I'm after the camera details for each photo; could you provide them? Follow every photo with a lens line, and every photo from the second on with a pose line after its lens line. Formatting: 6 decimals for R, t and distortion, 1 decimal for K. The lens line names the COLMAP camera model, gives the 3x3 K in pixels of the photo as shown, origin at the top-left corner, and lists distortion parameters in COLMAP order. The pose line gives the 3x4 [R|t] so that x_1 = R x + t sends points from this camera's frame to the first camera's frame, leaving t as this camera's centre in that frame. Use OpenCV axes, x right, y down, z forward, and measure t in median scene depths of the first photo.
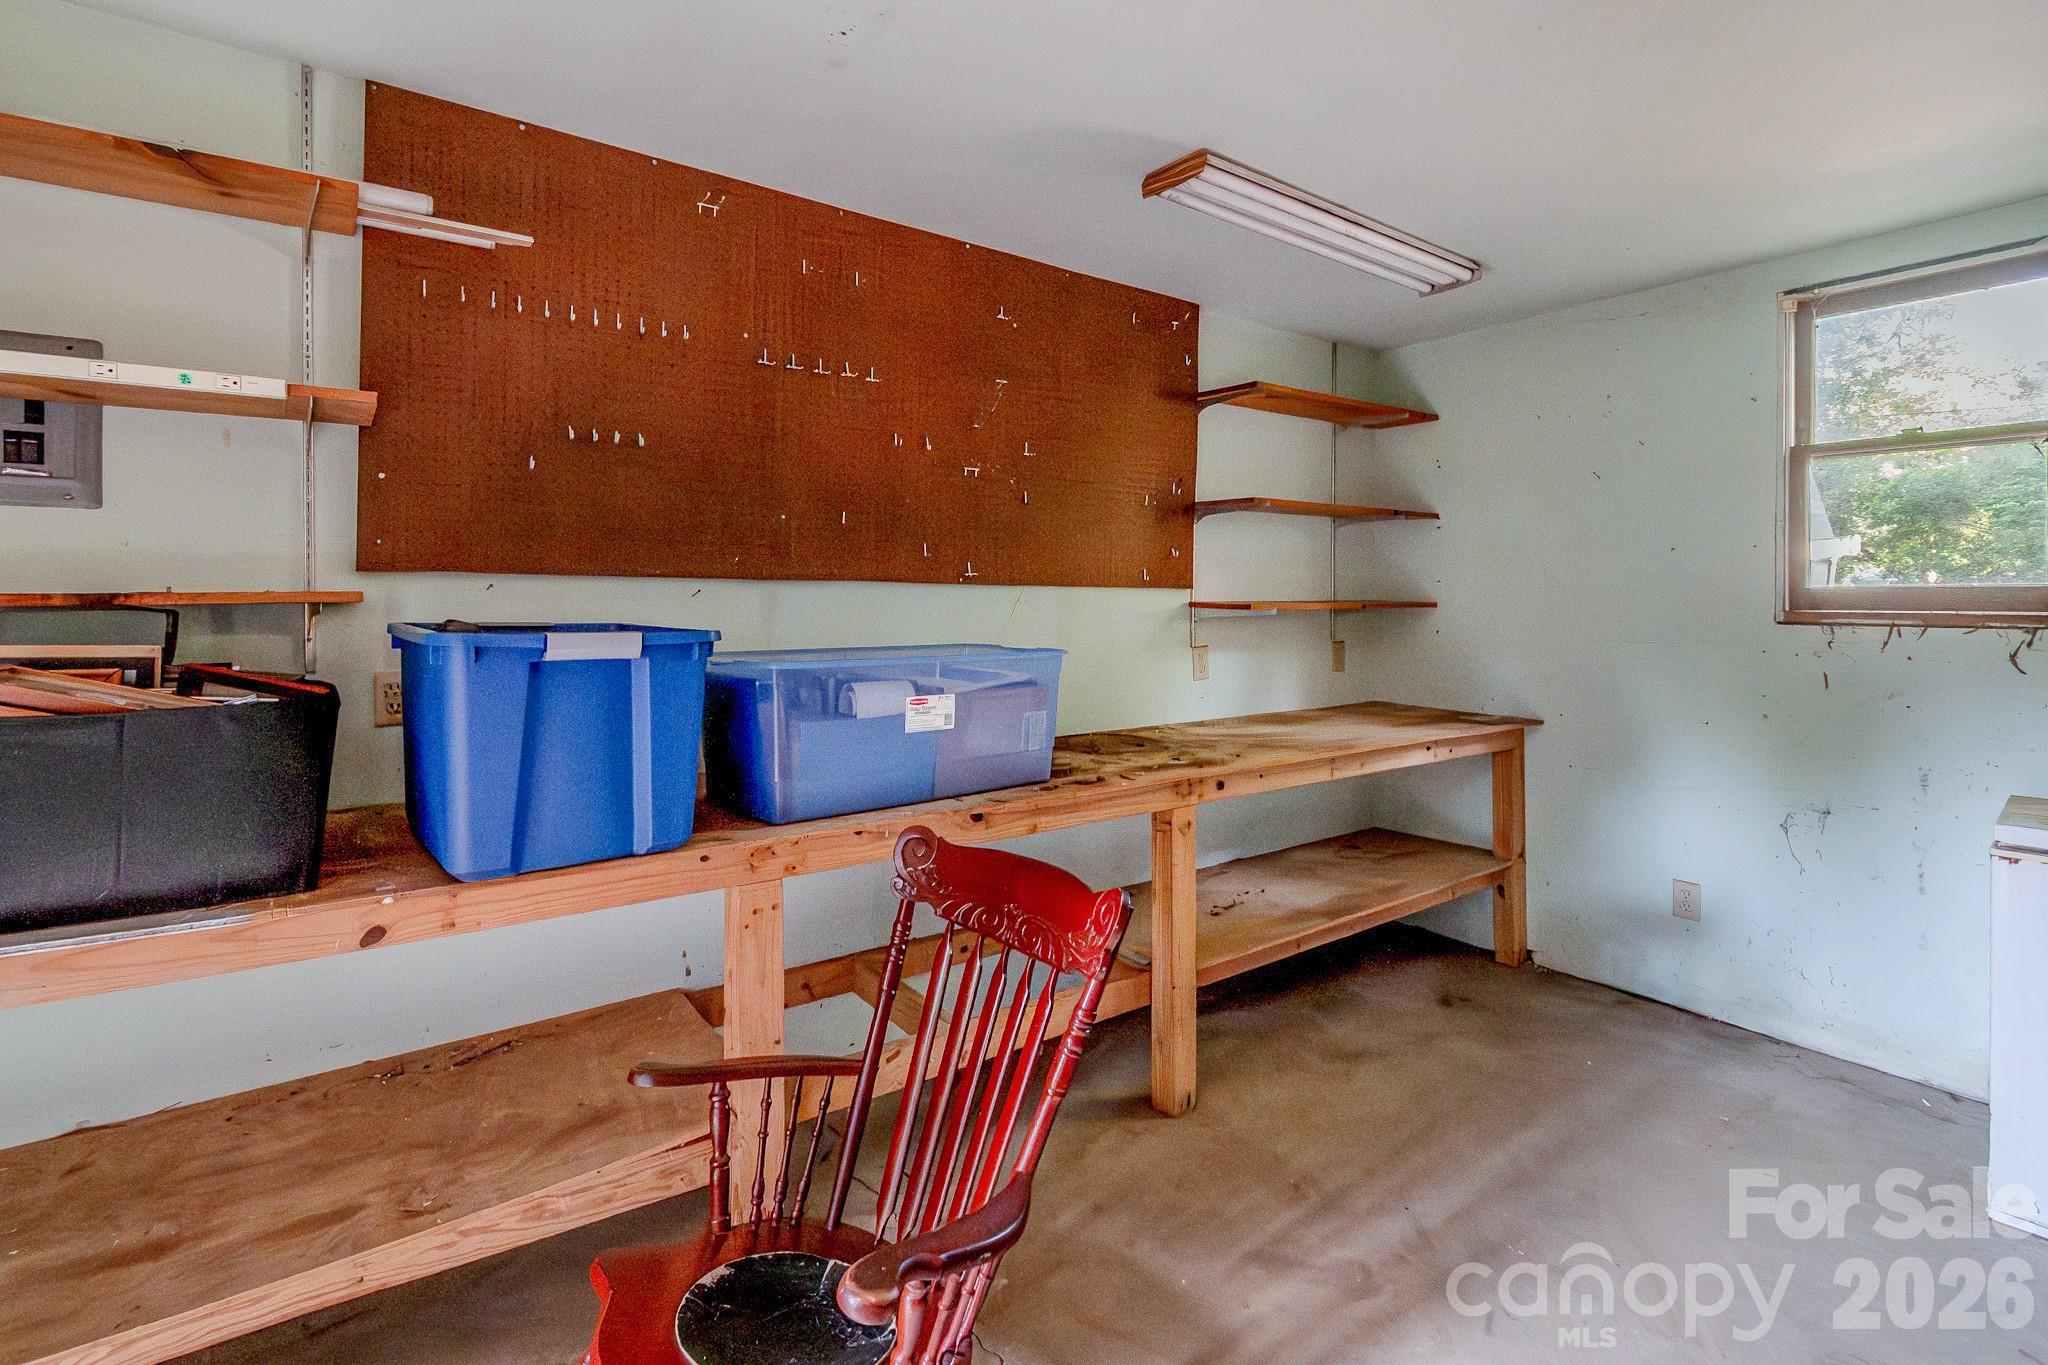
lens RADIAL K [[975.9, 0, 1035.3], [0, 975.9, 622.3], [0, 0, 1]] dist [0.009360, 0.000061]
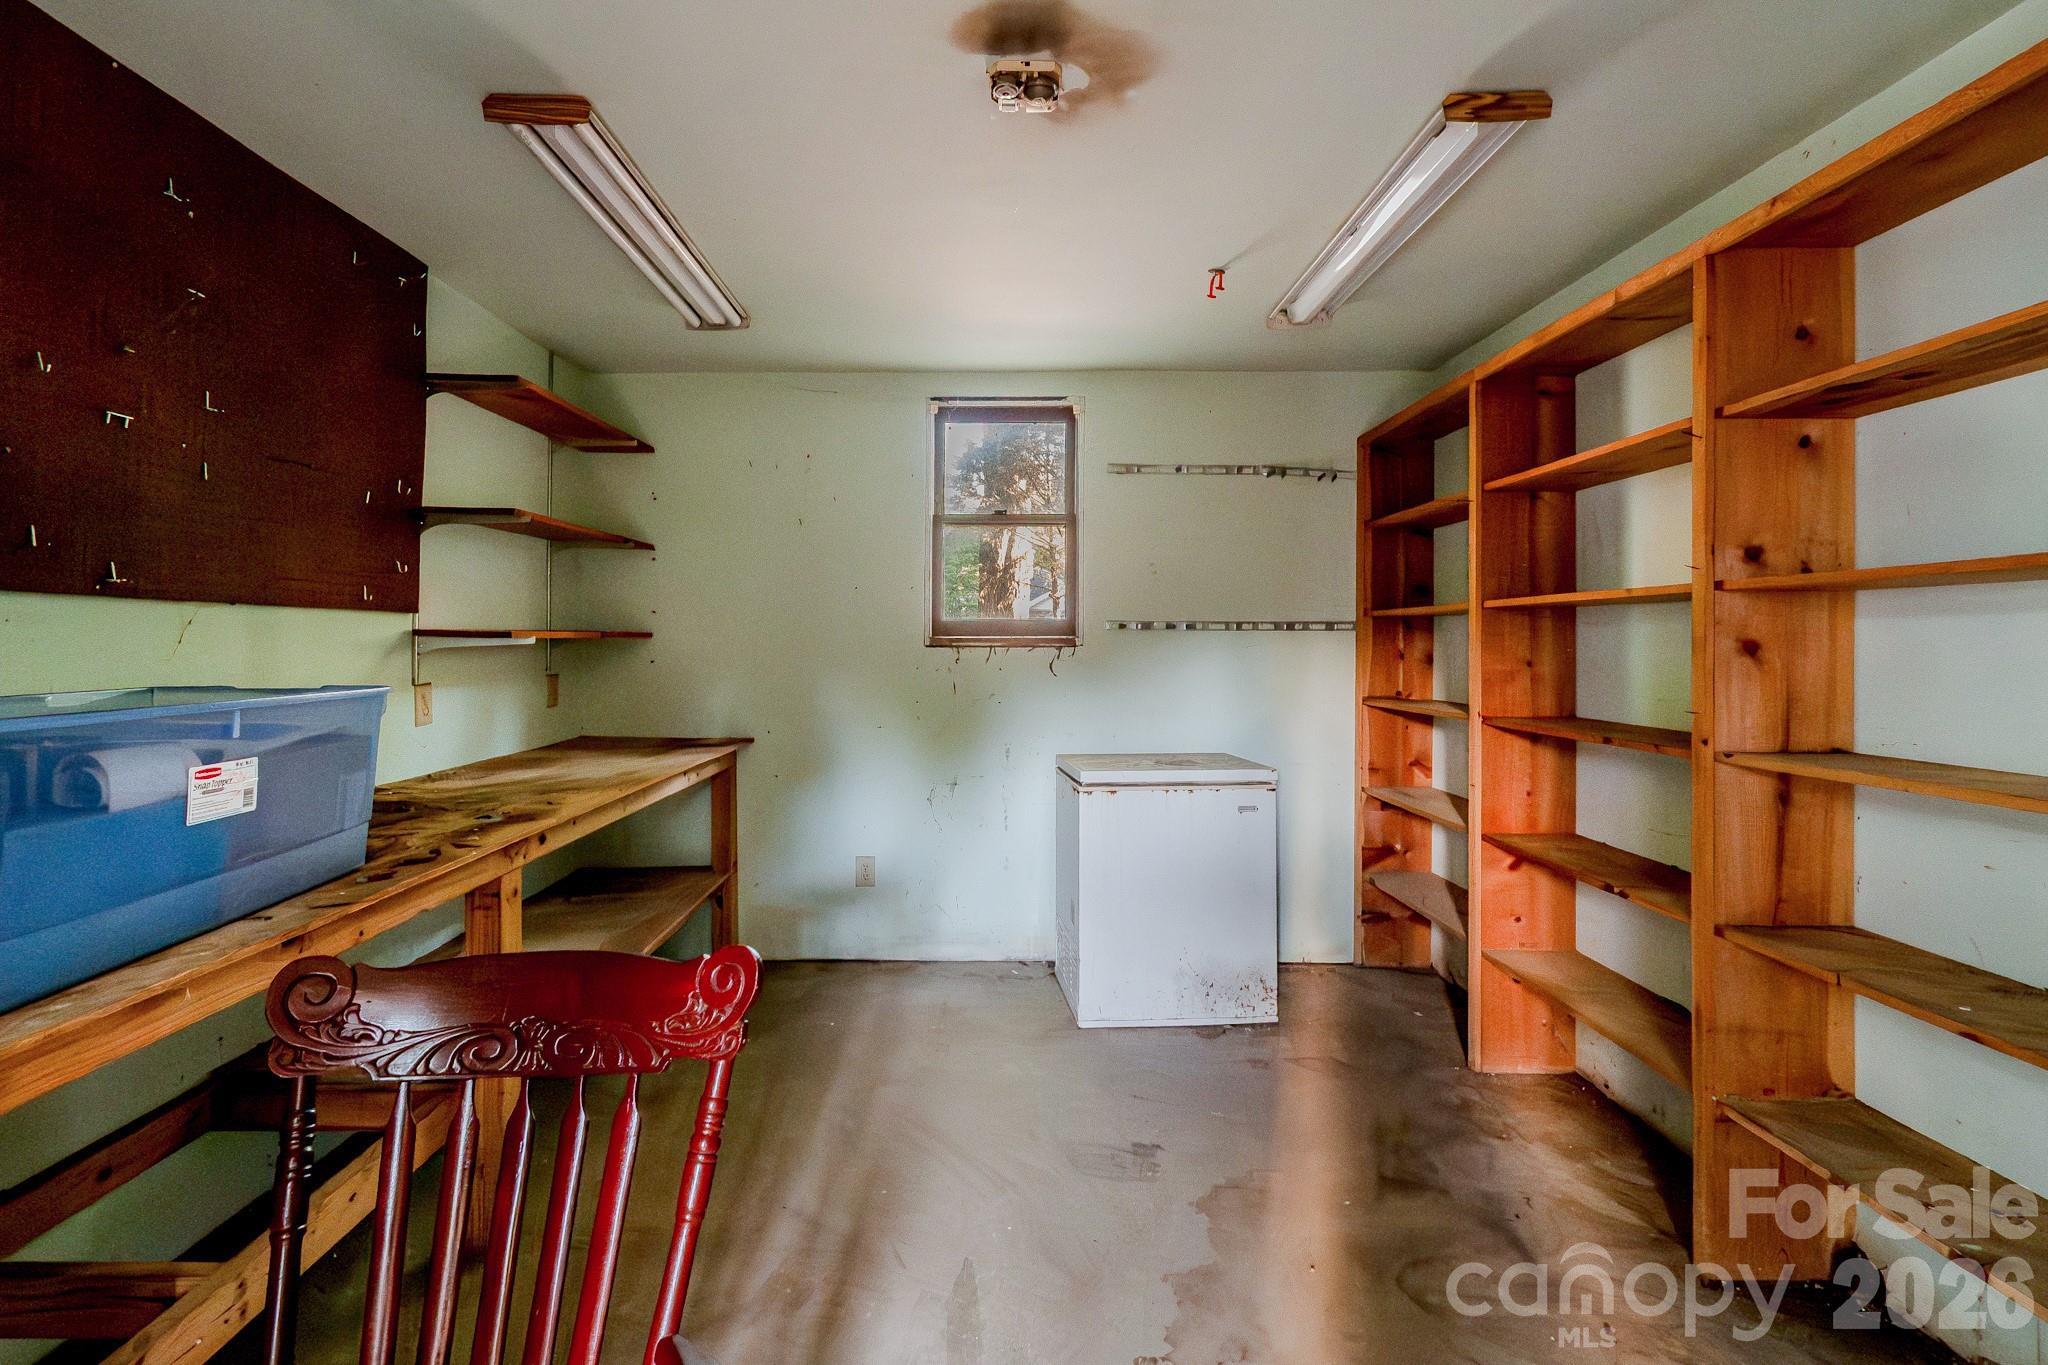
lens RADIAL K [[943.7, 0, 1035.8], [0, 943.7, 658.9], [0, 0, 1]] dist [0.000825, -0.000193]
pose [[0.585752, -0.021308, 0.810210, -0.180694], [0.023634, 0.999678, 0.009204, 0.008717], [-0.810145, 0.013758, 0.586068, 0.126316]]
